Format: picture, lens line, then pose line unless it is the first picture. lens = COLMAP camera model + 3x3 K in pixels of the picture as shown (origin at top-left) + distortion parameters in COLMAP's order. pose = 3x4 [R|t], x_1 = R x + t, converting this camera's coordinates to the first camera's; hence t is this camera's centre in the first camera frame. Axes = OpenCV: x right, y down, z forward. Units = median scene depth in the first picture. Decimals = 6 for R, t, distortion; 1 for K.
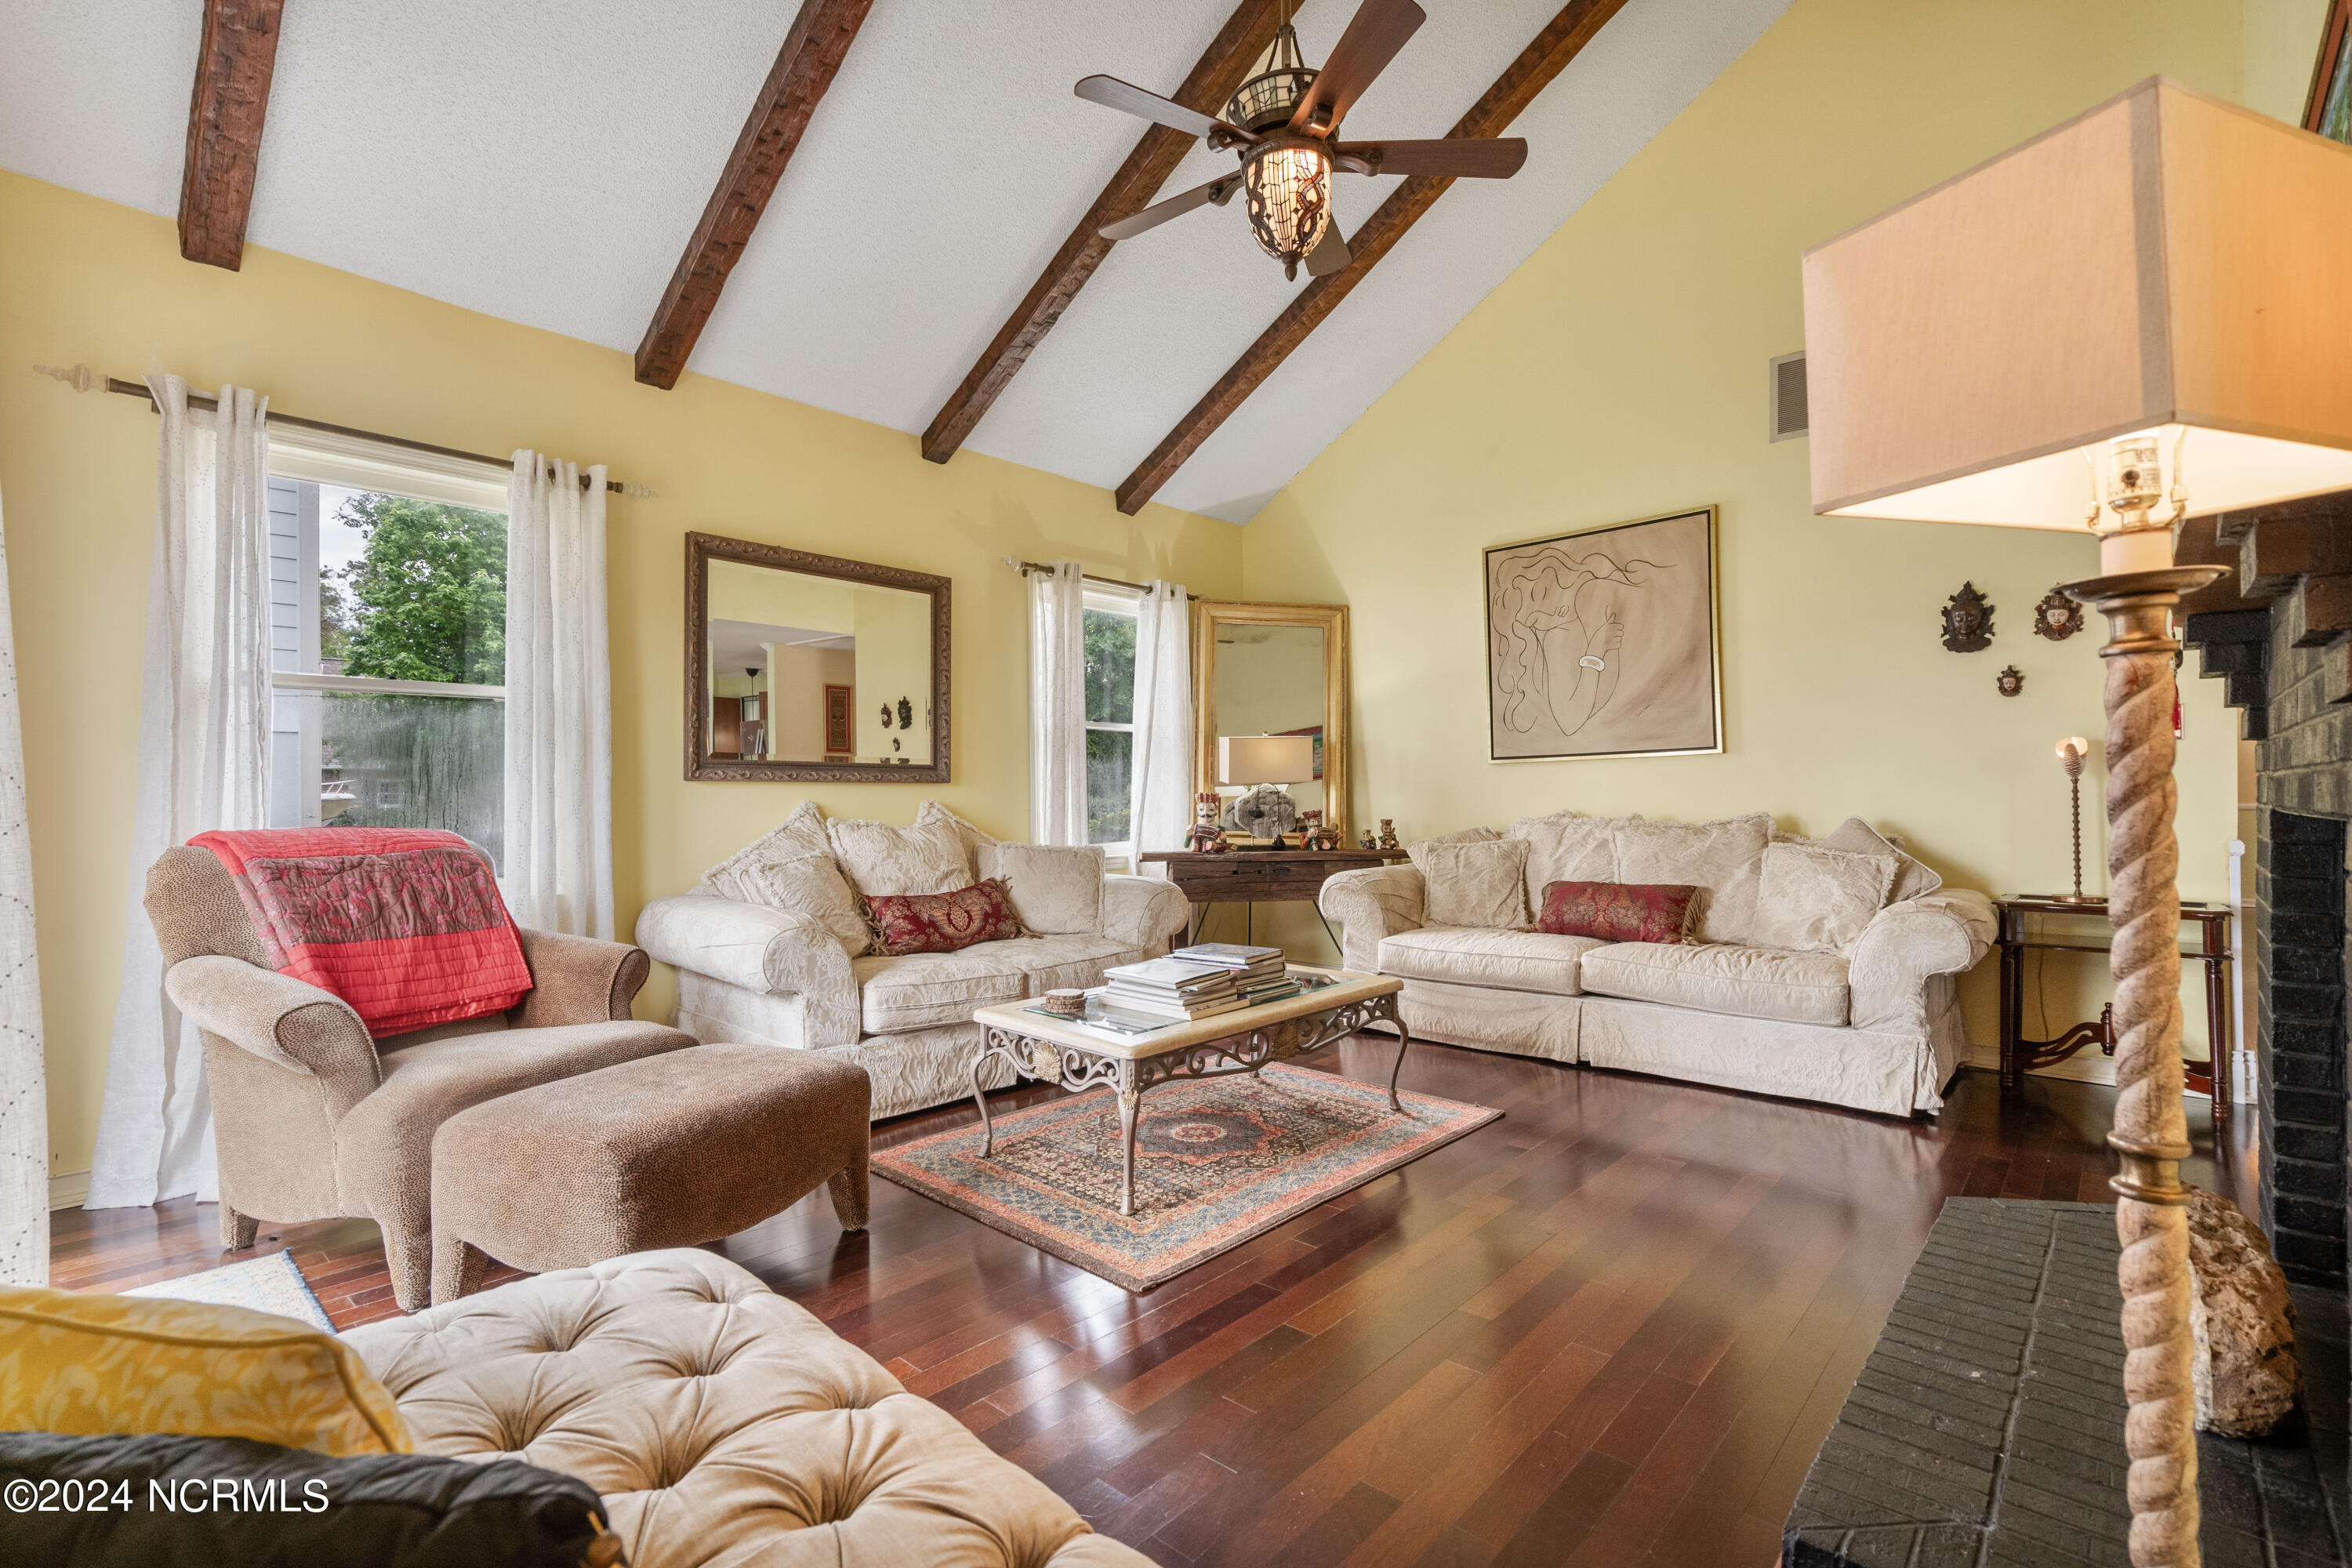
lens RADIAL K [[1099.4, 0, 1184.3], [0, 1099.4, 776.2], [0, 0, 1]] dist [-0.047921, 0.017584]
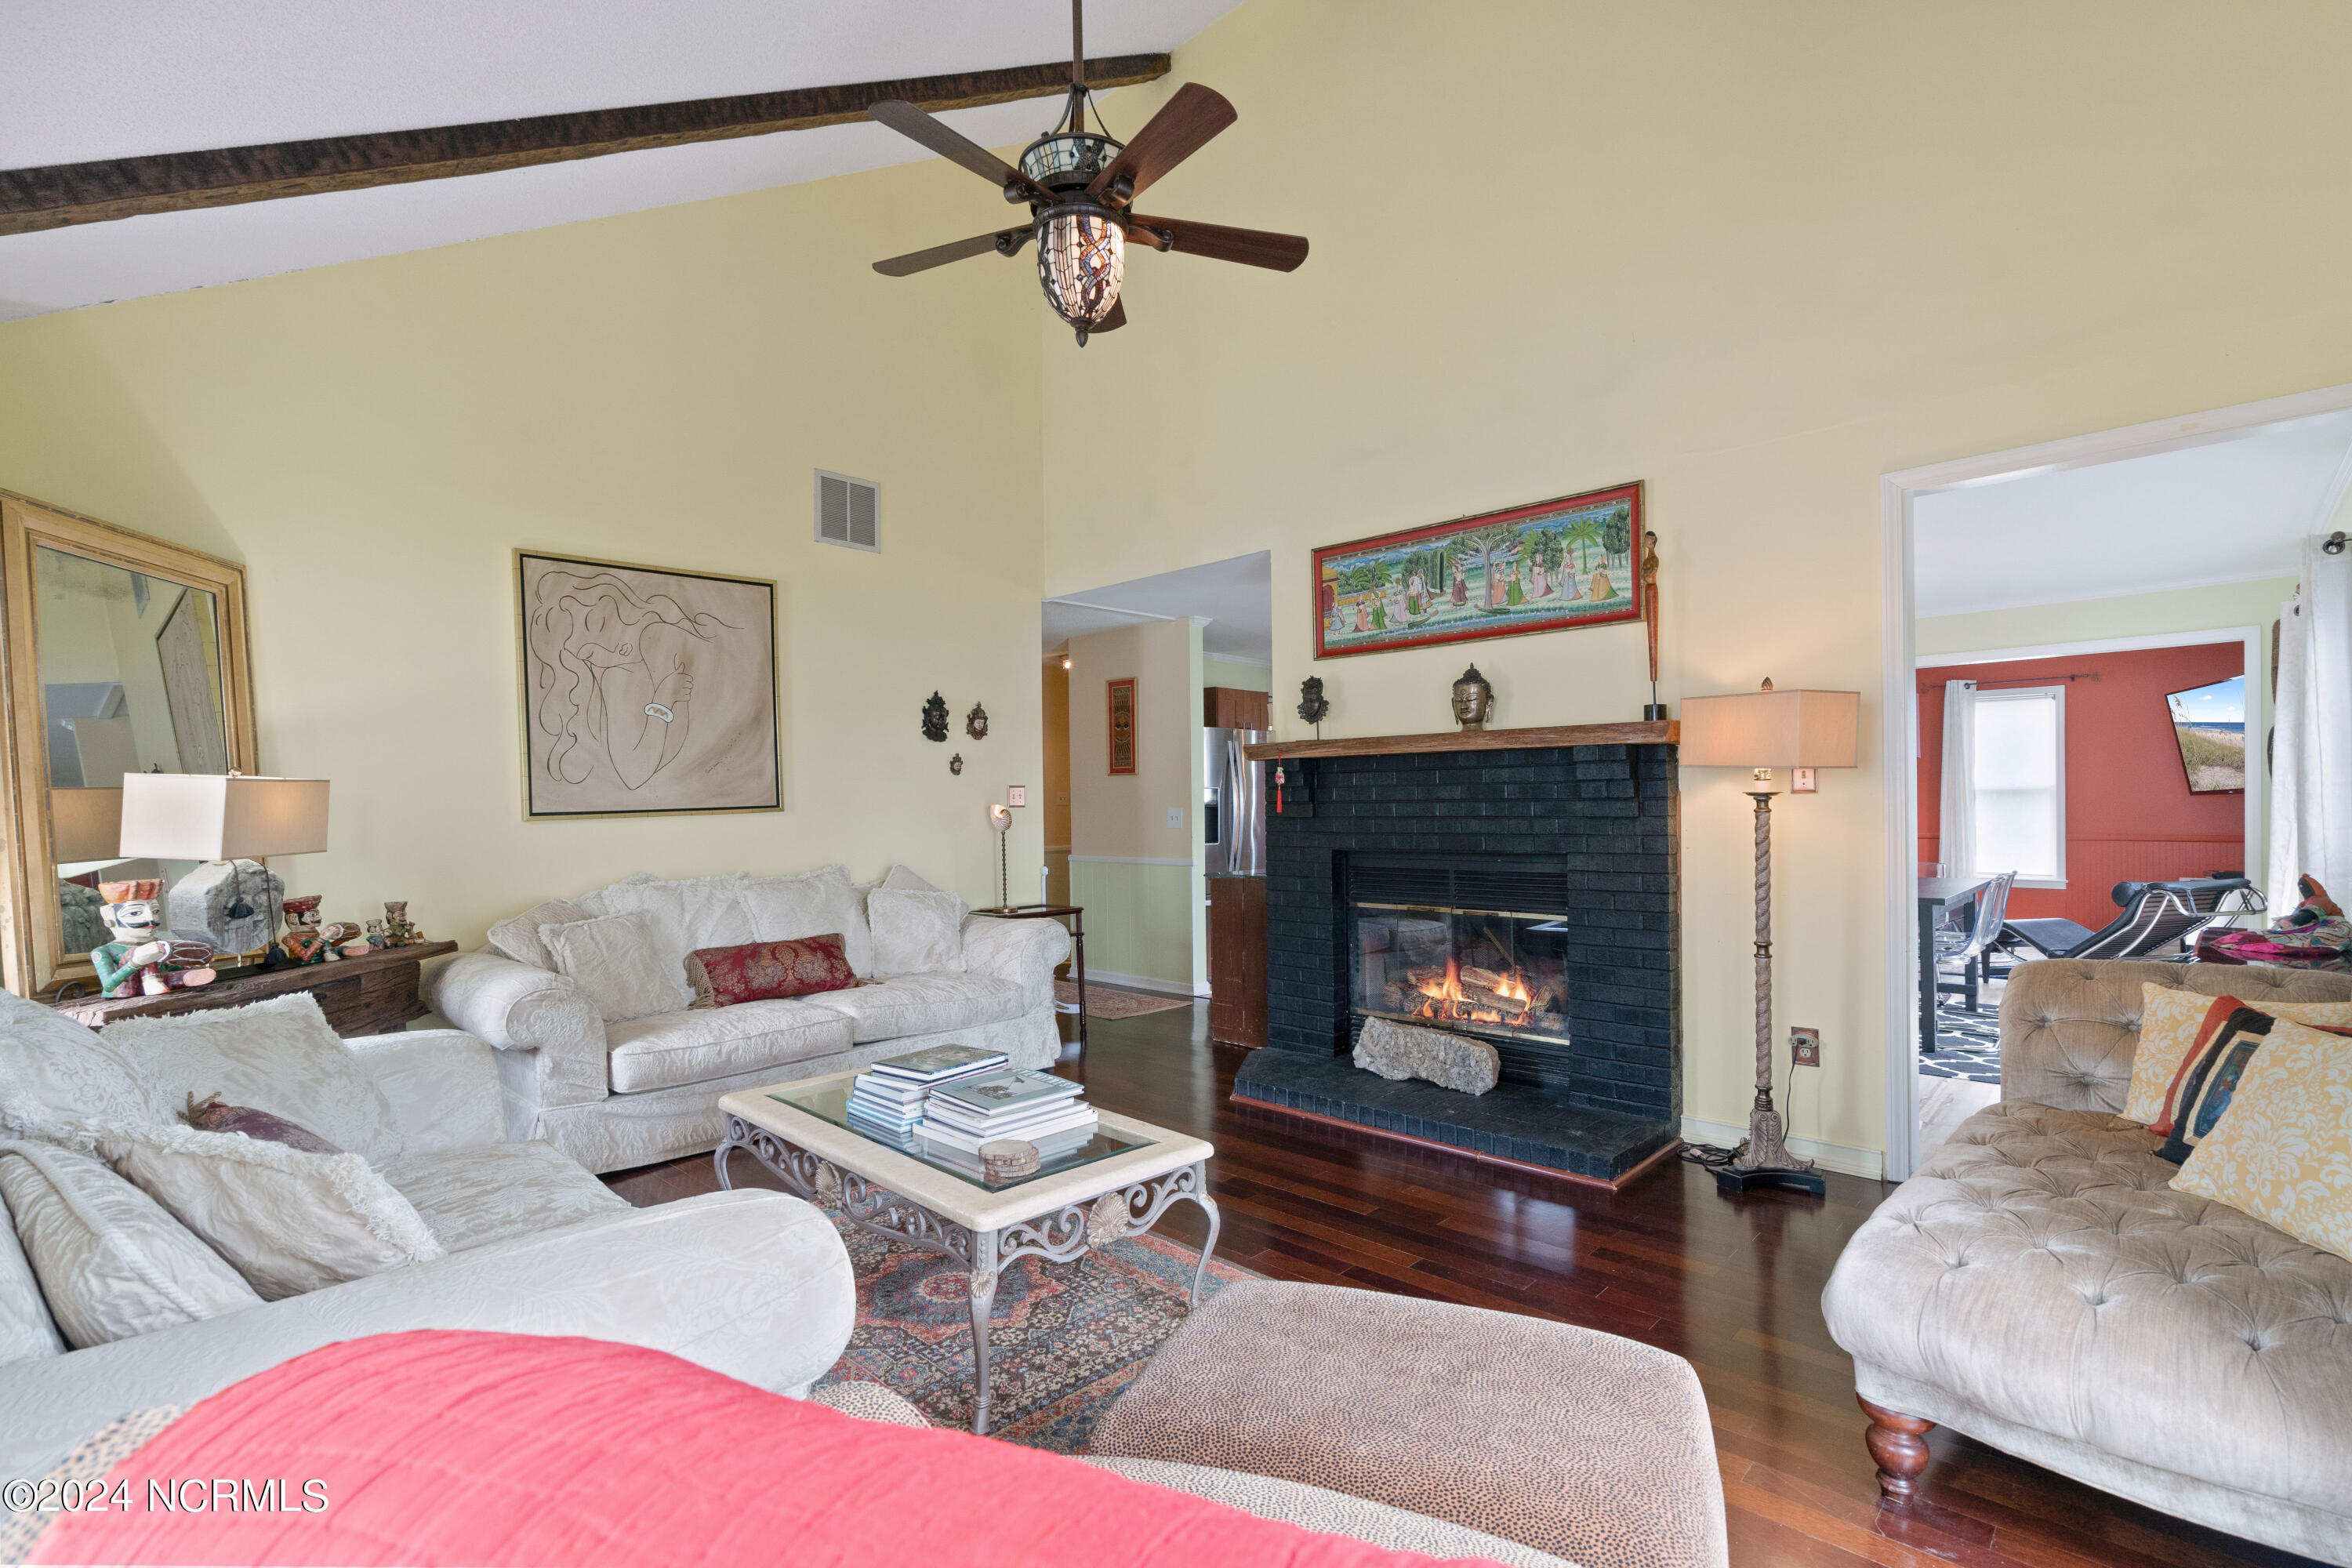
lens RADIAL K [[1099.4, 0, 1170.5], [0, 1099.4, 787.7], [0, 0, 1]] dist [-0.047921, 0.017584]
pose [[-0.020704, 0.019501, 0.999595, -0.578725], [-0.002875, 0.999804, -0.019564, -0.023822], [-0.999782, -0.003278, -0.020644, 0.607366]]
